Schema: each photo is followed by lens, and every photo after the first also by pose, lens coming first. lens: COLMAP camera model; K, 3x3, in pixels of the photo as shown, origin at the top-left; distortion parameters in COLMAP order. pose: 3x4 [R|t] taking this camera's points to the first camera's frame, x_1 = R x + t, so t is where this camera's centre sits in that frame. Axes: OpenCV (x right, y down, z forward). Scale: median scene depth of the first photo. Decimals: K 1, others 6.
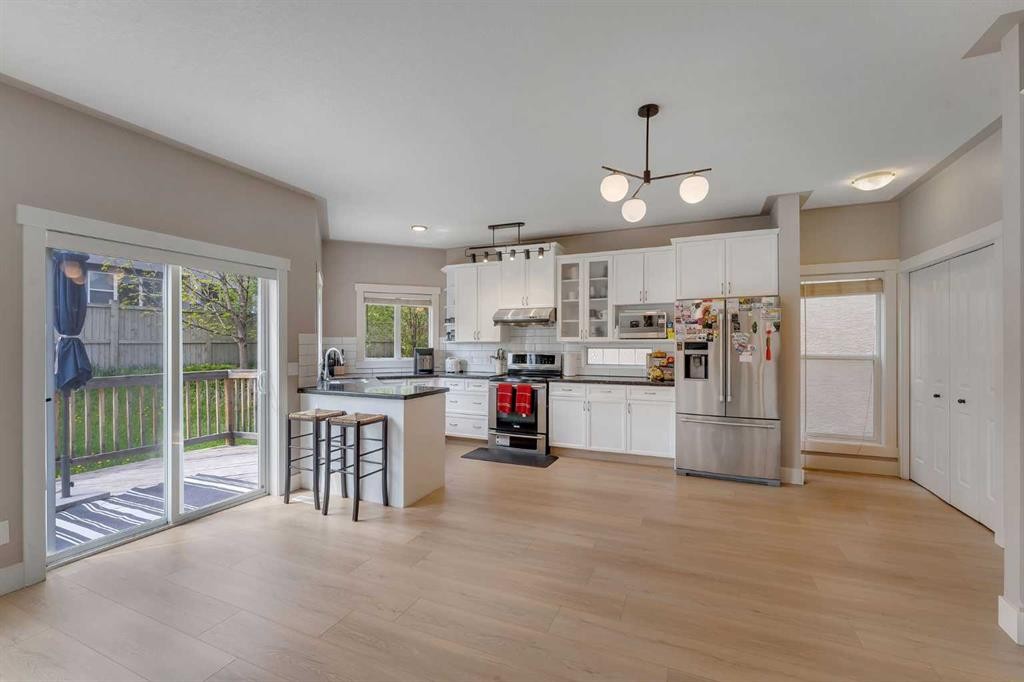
lens RADIAL K [[422.0, 0, 522.1], [0, 422.0, 344.1], [0, 0, 1]] dist [-0.001583, -0.000029]
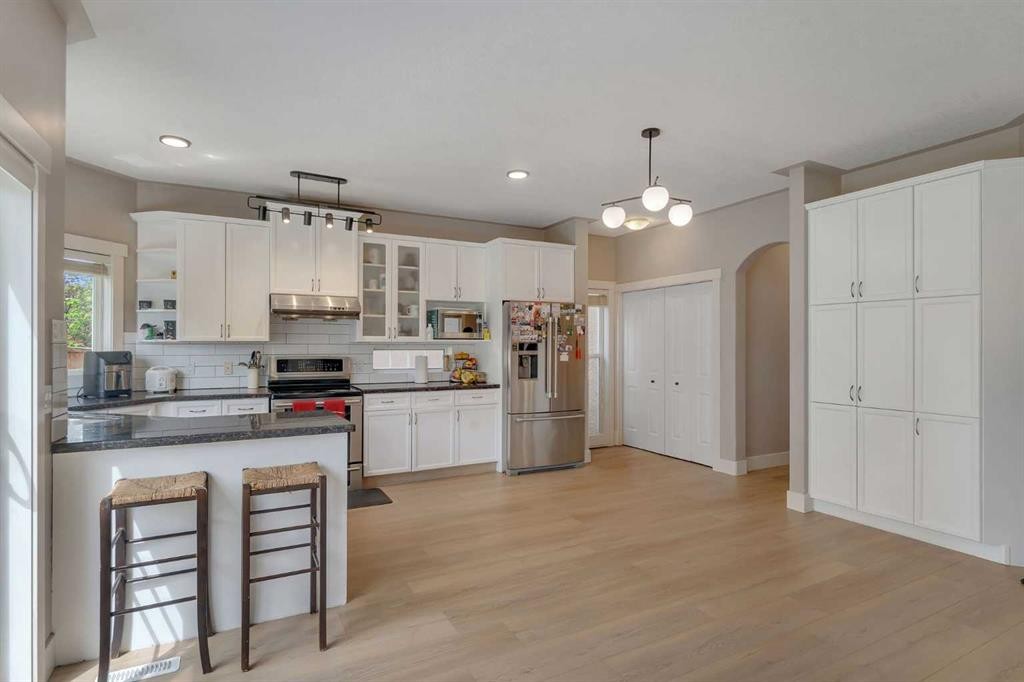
lens RADIAL K [[490.6, 0, 498.8], [0, 490.6, 345.1], [0, 0, 1]] dist [0.001991, 0.000264]
pose [[0.651439, 0.001102, 0.758700, -0.458602], [-0.000931, 0.999999, -0.000653, 0.000841], [-0.758700, -0.000281, 0.651440, 0.230439]]
